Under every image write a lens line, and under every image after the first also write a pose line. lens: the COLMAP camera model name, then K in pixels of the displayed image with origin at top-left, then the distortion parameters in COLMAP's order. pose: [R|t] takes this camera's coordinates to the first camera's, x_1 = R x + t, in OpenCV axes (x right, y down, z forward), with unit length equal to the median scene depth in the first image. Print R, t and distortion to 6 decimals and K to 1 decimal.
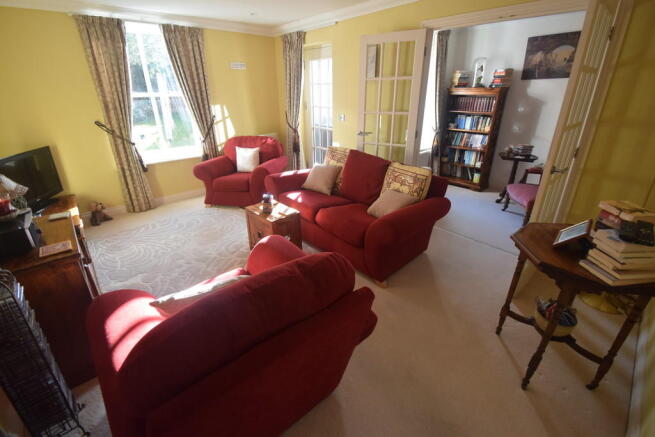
lens RADIAL K [[294.7, 0, 330.1], [0, 294.7, 215.9], [0, 0, 1]] dist [-0.012713, -0.001198]
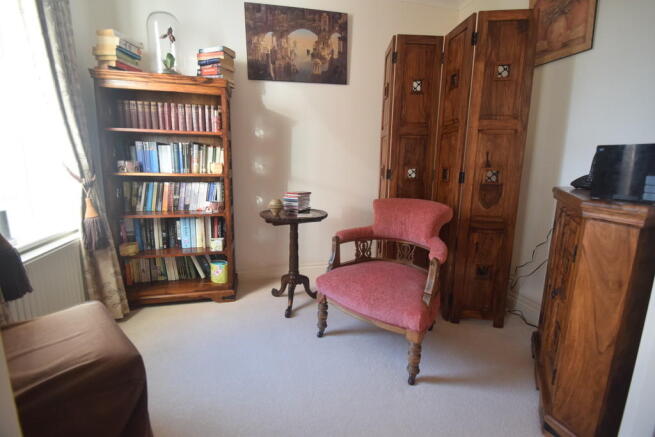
lens RADIAL K [[294.7, 0, 327.7], [0, 294.7, 213.7], [0, 0, 1]] dist [-0.012713, -0.001198]
pose [[0.502836, -0.133420, 0.854023, 0.210190], [0.320168, 0.946488, -0.040645, -0.146751], [-0.802900, 0.293868, 0.518645, 0.611874]]
